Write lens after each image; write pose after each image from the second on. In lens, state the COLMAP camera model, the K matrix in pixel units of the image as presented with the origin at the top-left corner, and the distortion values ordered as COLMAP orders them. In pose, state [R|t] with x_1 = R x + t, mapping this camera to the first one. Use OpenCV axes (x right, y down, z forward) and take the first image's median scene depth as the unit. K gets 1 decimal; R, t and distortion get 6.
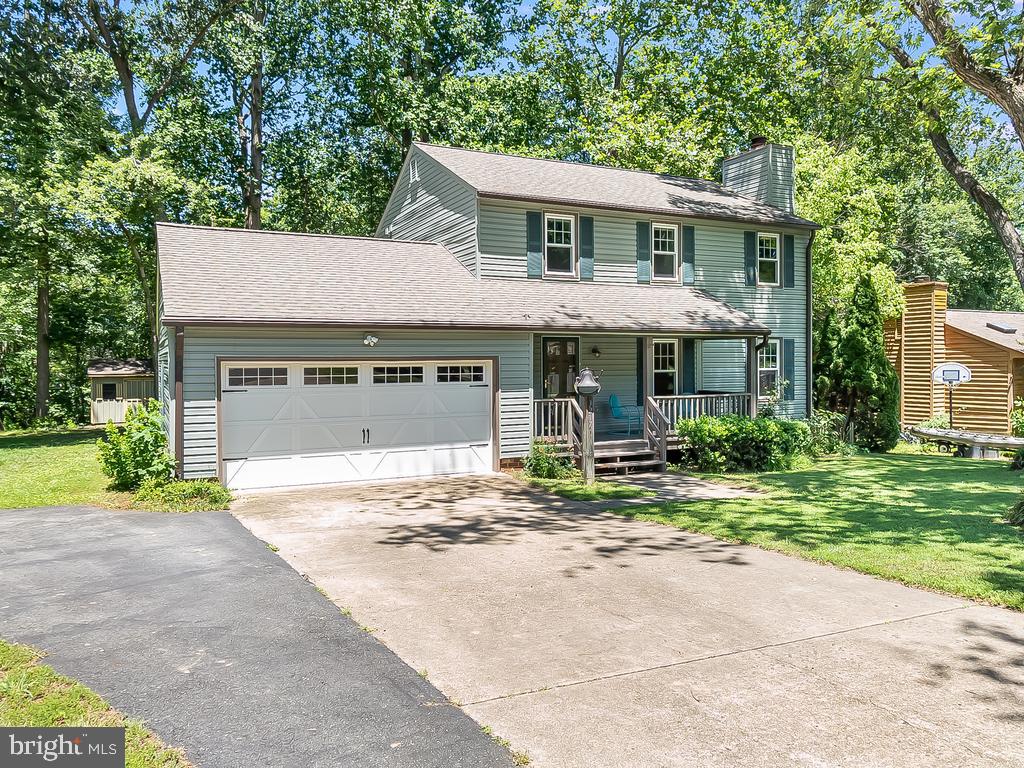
lens RADIAL K [[786.3, 0, 512.0], [0, 786.3, 384.0], [0, 0, 1]] dist [-0.001438, 0.000735]
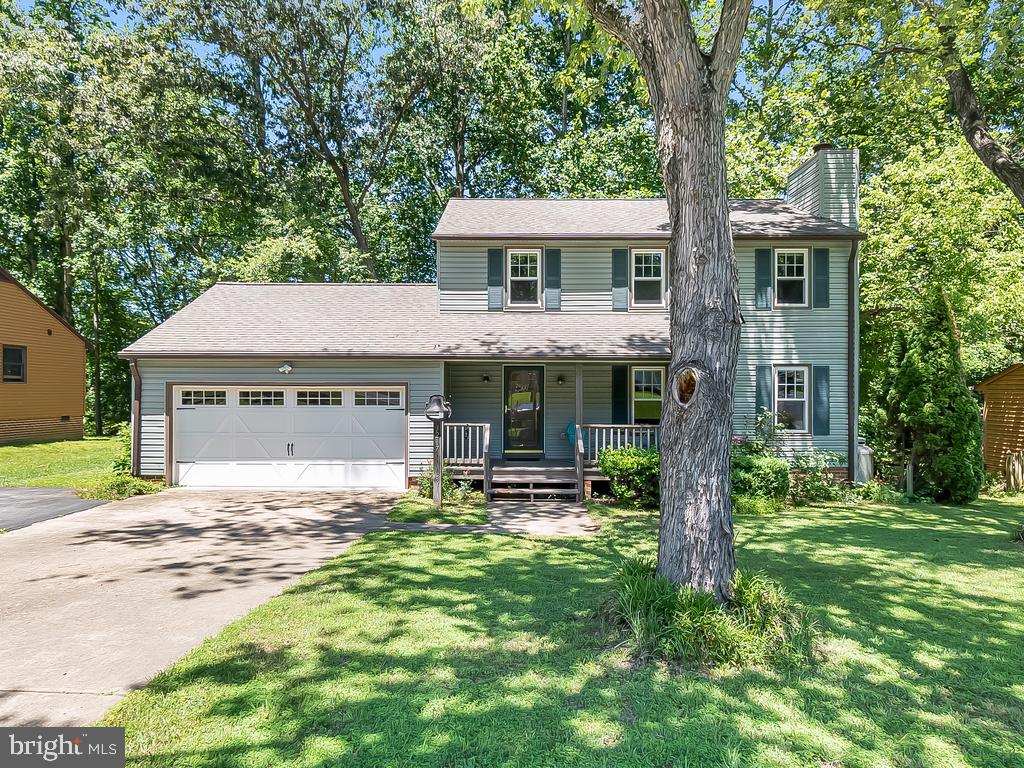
lens RADIAL K [[650.7, 0, 512.0], [0, 650.7, 384.0], [0, 0, 1]] dist [0.008148, 0.000669]
pose [[0.888009, 0.005733, -0.459790, 0.453496], [-0.021506, 0.999346, -0.029075, -0.008844], [0.459323, 0.035707, 0.887551, 0.223311]]
